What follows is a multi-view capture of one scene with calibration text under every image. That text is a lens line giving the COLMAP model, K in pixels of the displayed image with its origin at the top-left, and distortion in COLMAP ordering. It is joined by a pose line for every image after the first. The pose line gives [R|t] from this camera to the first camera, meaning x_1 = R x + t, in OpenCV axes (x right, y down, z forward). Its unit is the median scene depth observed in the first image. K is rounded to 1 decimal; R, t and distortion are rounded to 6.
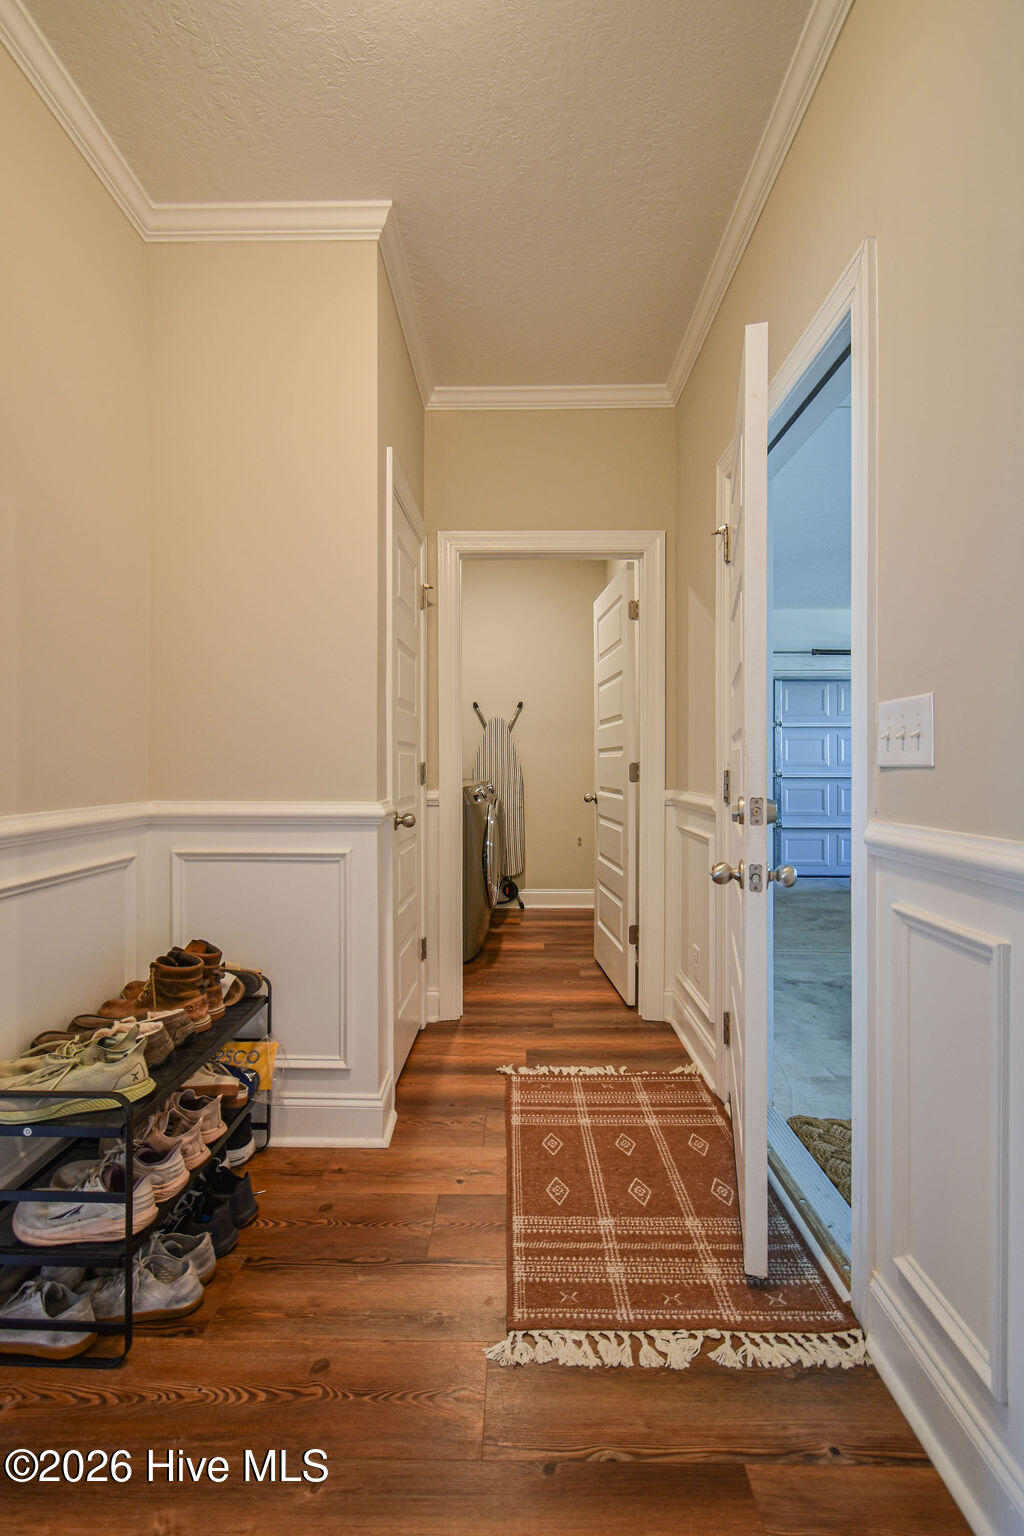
lens RADIAL K [[689.0, 0, 512.0], [0, 689.0, 768.0], [0, 0, 1]] dist [-0.000676, -0.000614]
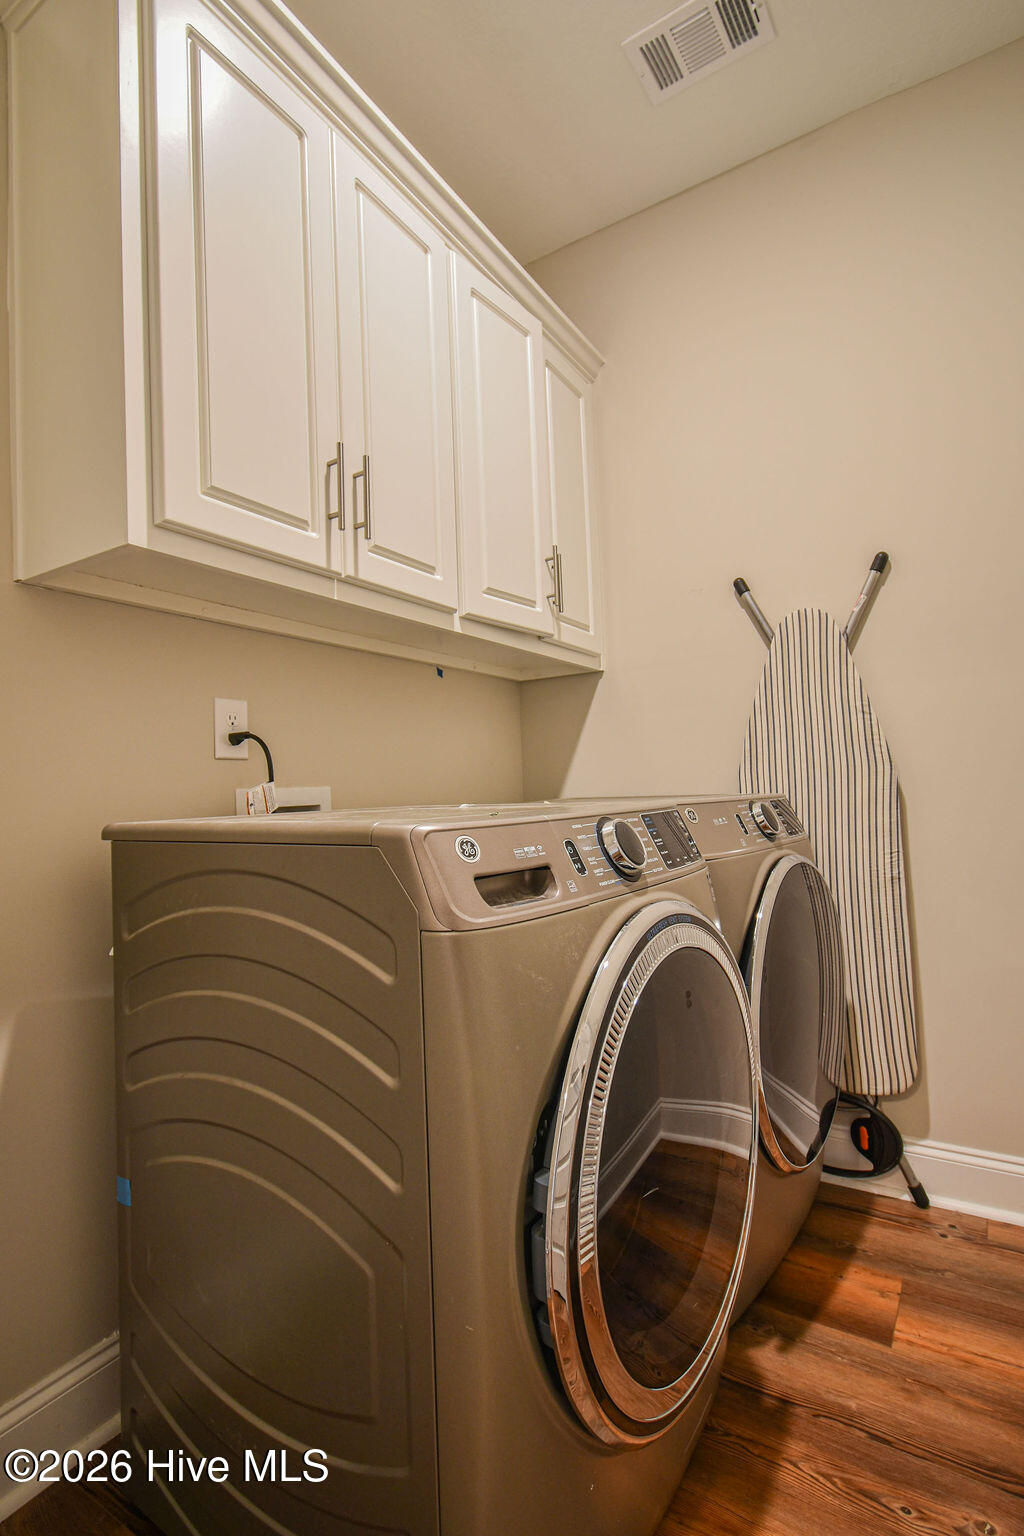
lens RADIAL K [[748.8, 0, 512.0], [0, 748.8, 768.0], [0, 0, 1]] dist [0.002636, 0.000149]
pose [[0.848864, -0.046951, -0.526521, 0.115828], [0.029998, 0.998721, -0.040695, 0.036585], [0.527759, 0.018750, 0.849187, 1.544265]]
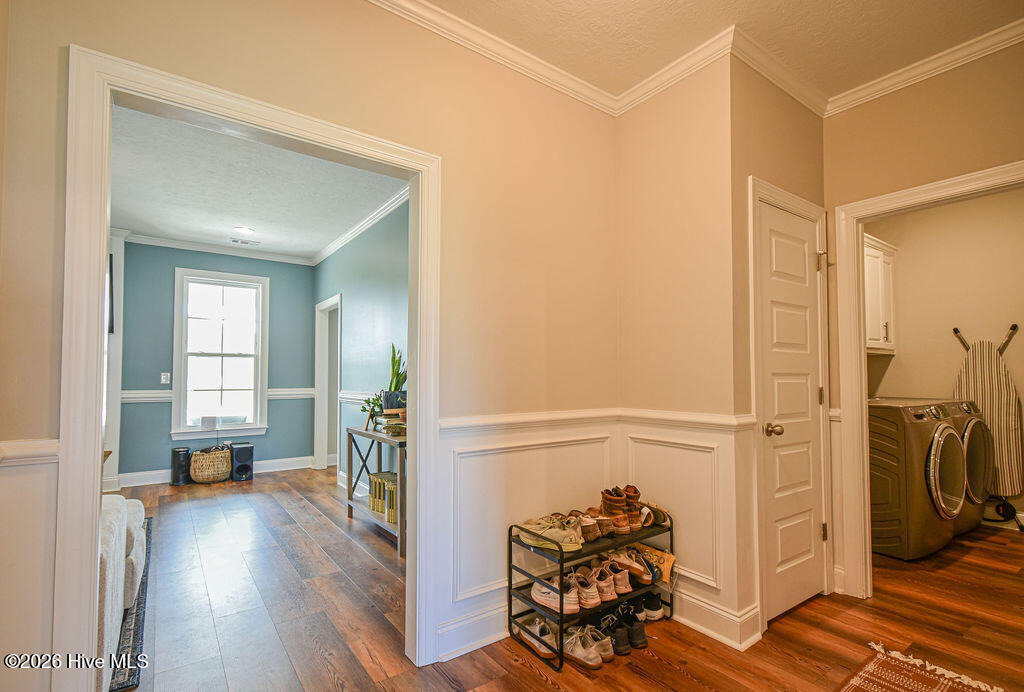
lens RADIAL K [[488.2, 0, 515.4], [0, 488.2, 364.0], [0, 0, 1]] dist [-0.001732, -0.001169]
pose [[0.594730, -0.022546, -0.803609, 0.376076], [-0.005744, 0.999462, -0.032292, -0.026421], [0.803905, 0.023821, 0.594281, -0.022745]]
